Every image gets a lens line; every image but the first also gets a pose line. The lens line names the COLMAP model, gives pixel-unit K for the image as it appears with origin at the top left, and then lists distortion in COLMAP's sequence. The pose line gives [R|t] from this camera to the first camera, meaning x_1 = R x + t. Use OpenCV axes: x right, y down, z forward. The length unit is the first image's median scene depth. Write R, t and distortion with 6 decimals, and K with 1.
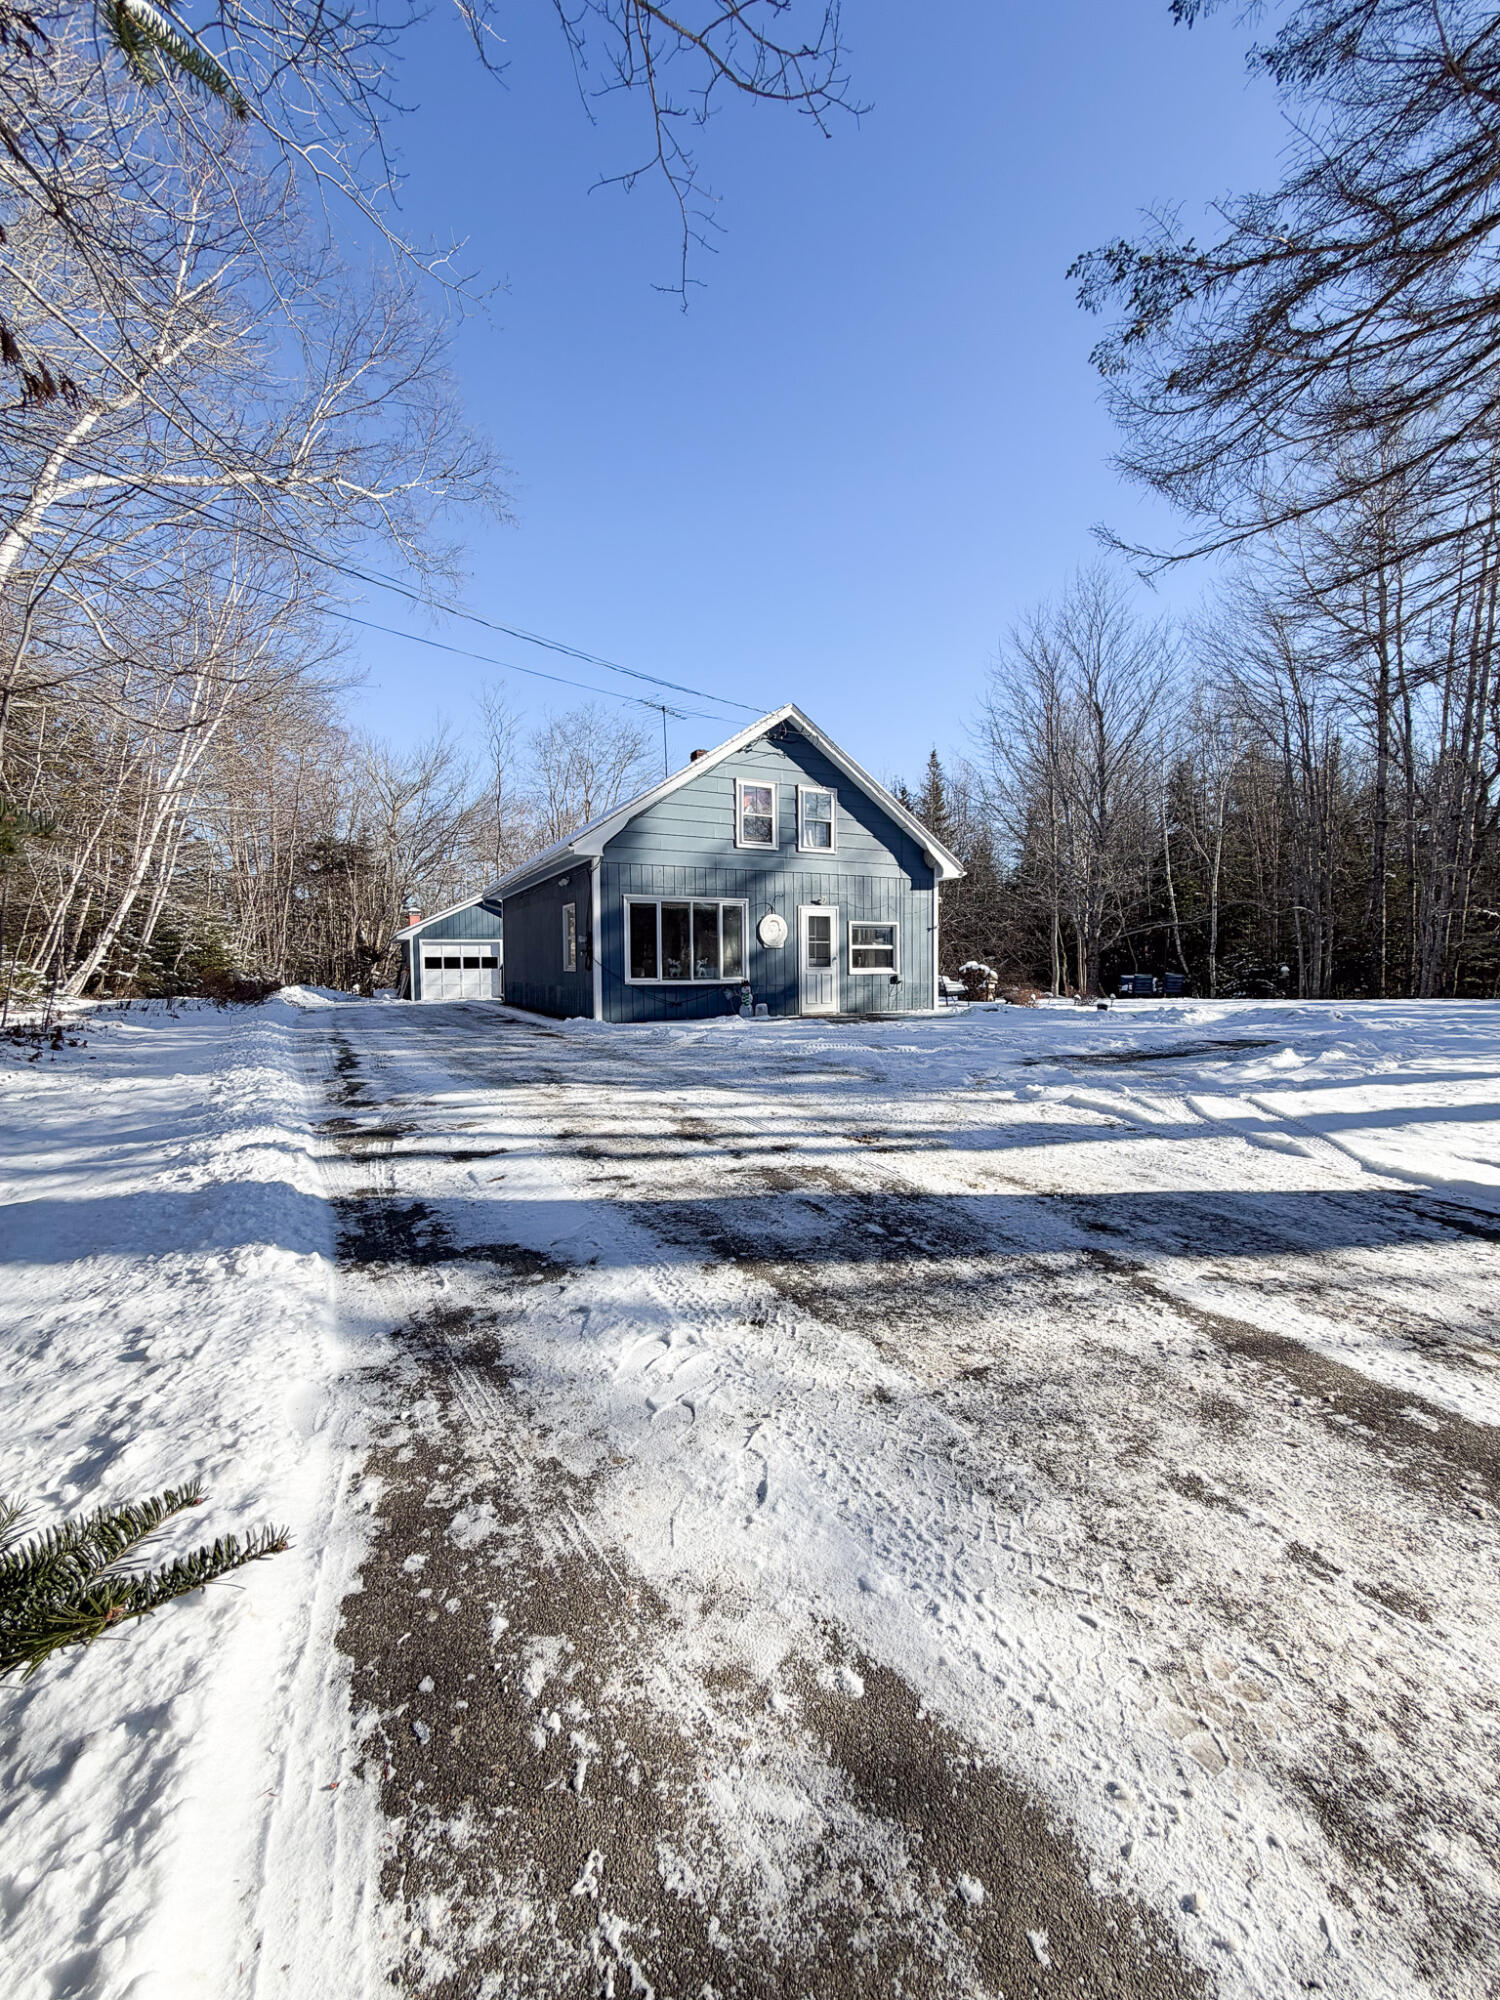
lens RADIAL K [[799.7, 0, 752.5], [0, 799.7, 994.5], [0, 0, 1]] dist [-0.001510, 0.000233]
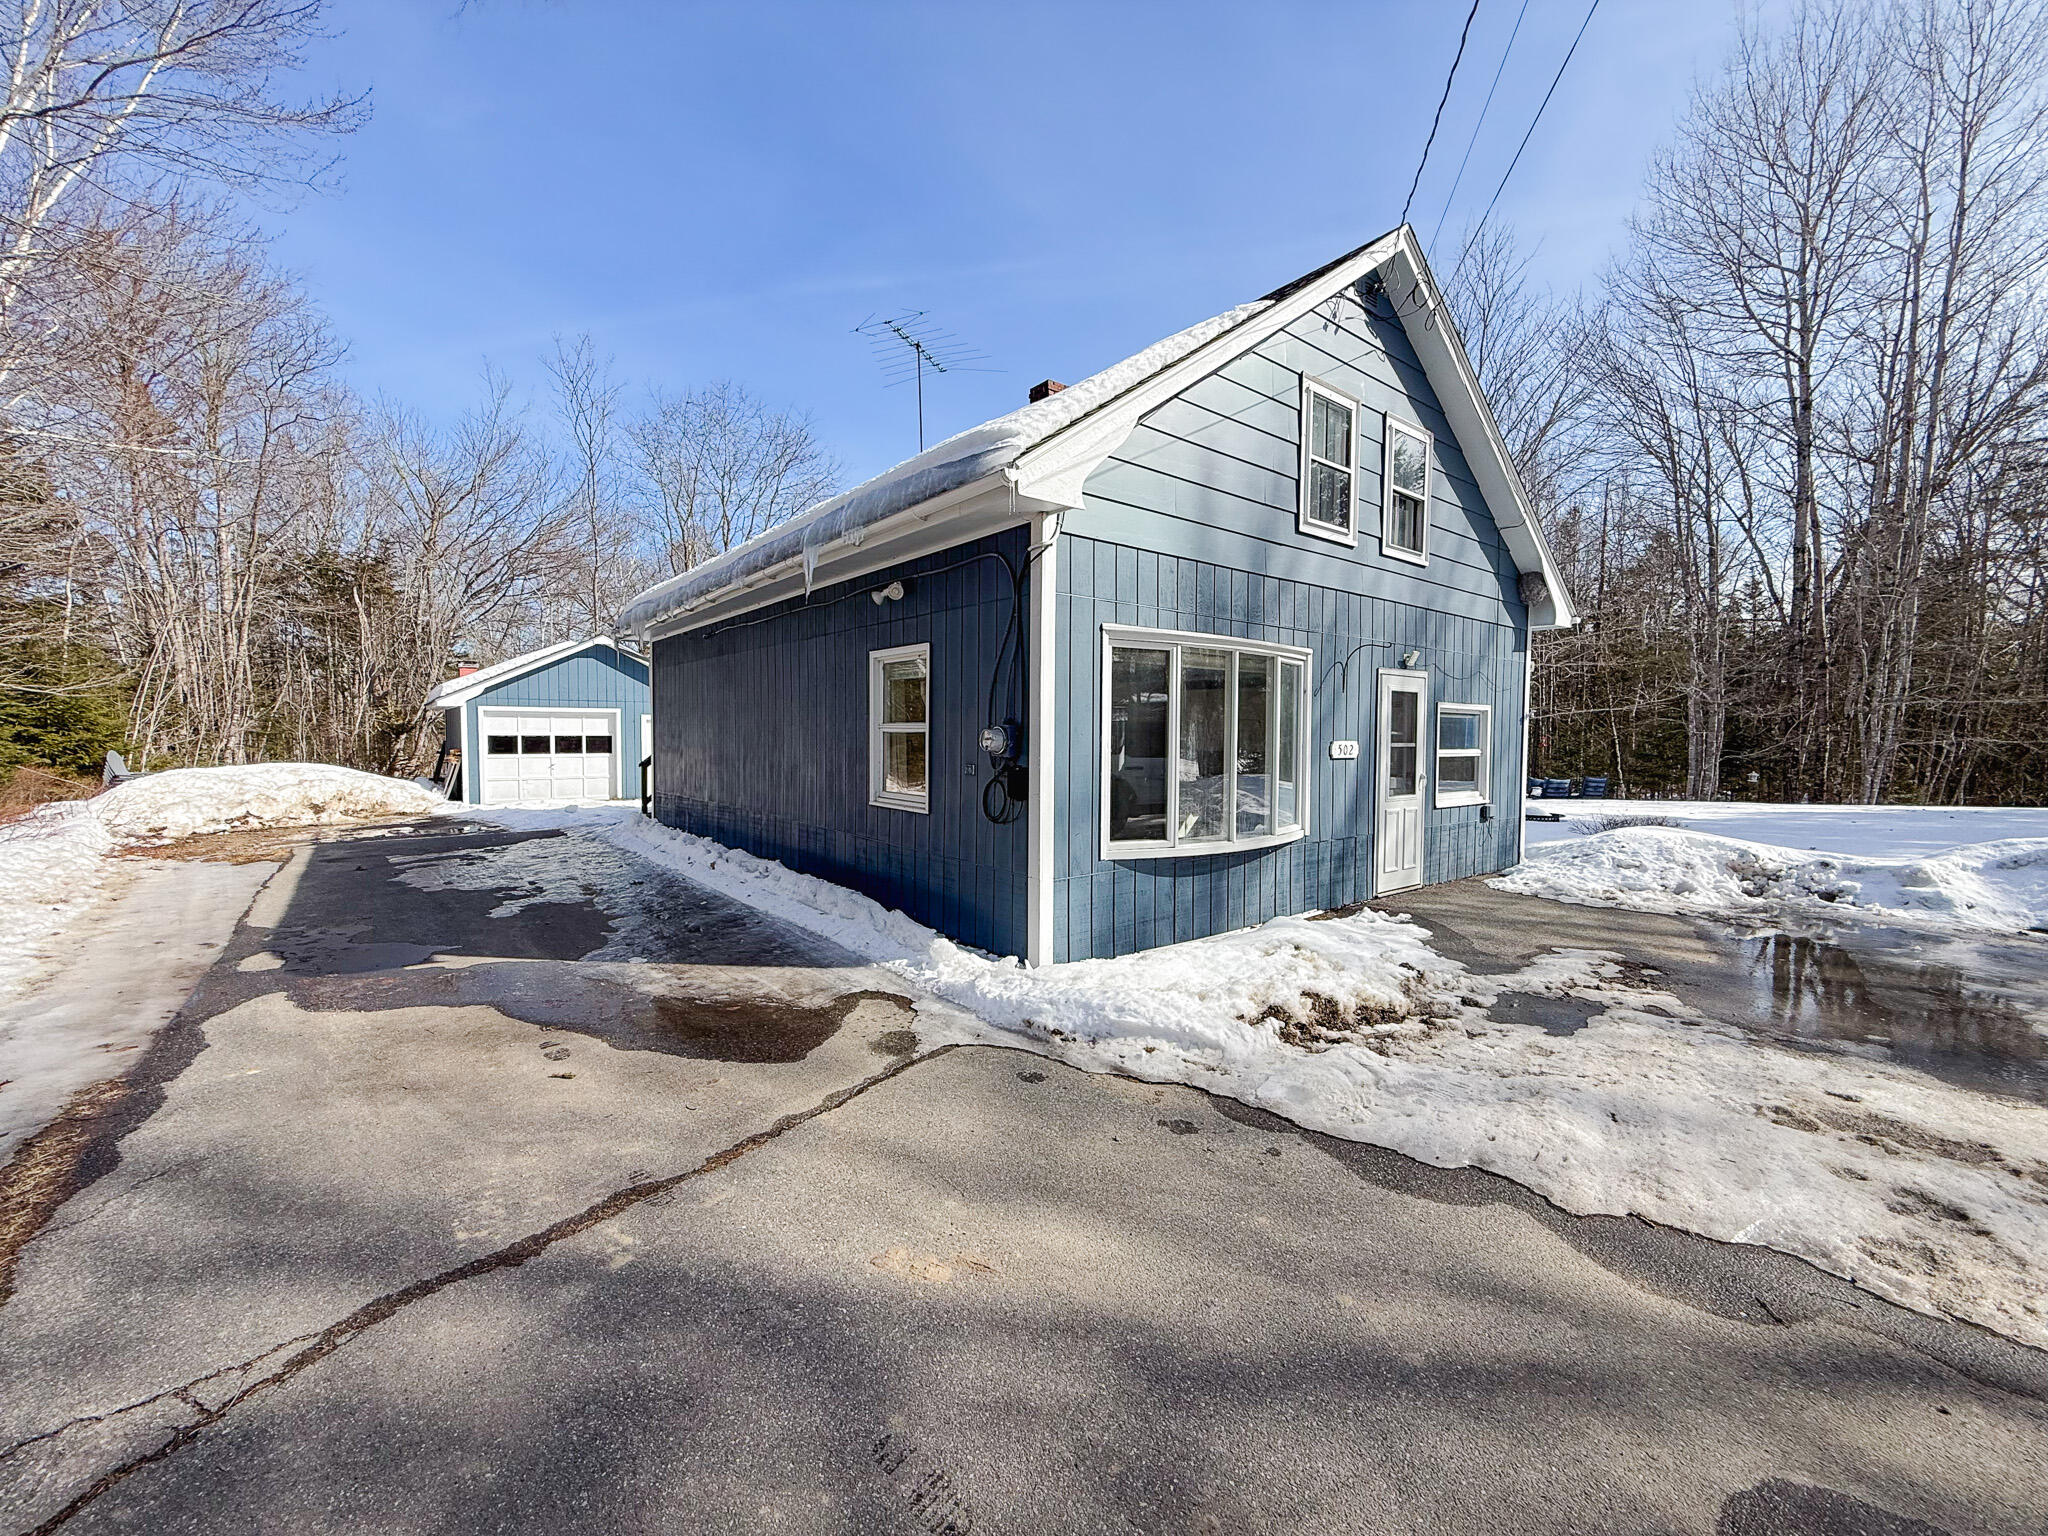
lens RADIAL K [[818.6, 0, 1021.4], [0, 818.6, 768.0], [0, 0, 1]] dist [-0.000780, 0.000534]
pose [[0.980091, 0.007510, 0.198407, -0.231859], [-0.008619, 0.999952, 0.004723, -0.049049], [-0.198362, -0.006339, 0.980108, 0.529051]]
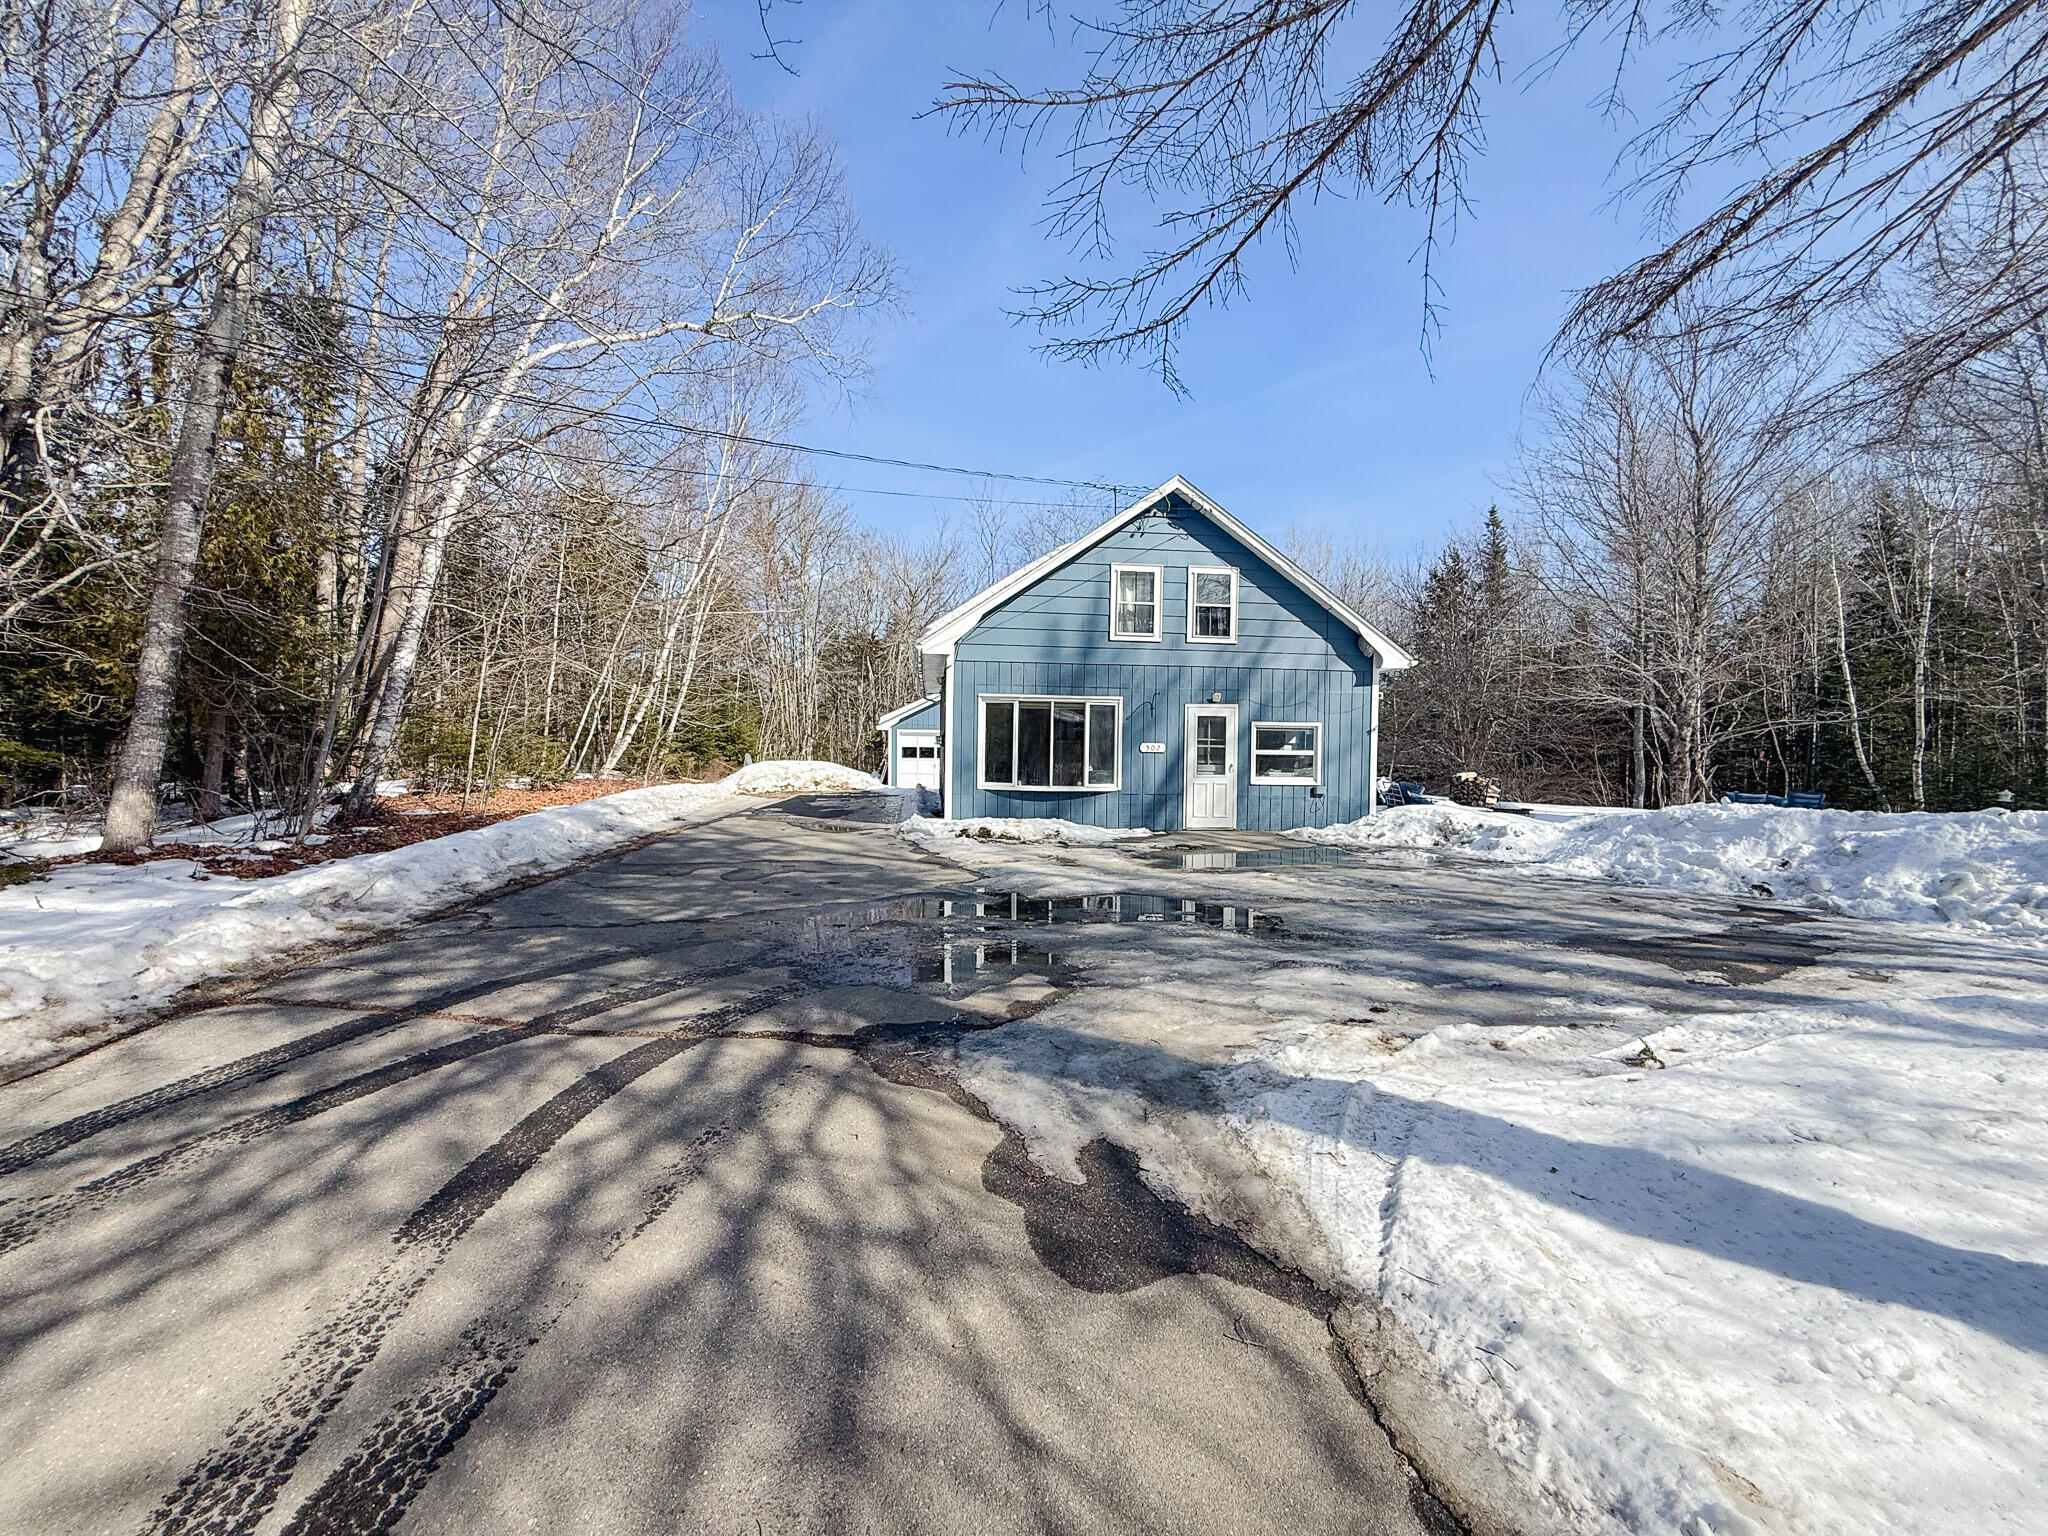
lens RADIAL K [[818.6, 0, 1014.0], [0, 818.6, 768.8], [0, 0, 1]] dist [-0.000780, 0.000534]
pose [[0.934586, 0.029509, -0.354511, 0.188524], [-0.034535, 0.999373, -0.007858, -0.025266], [0.354057, 0.019588, 0.935019, 0.093564]]
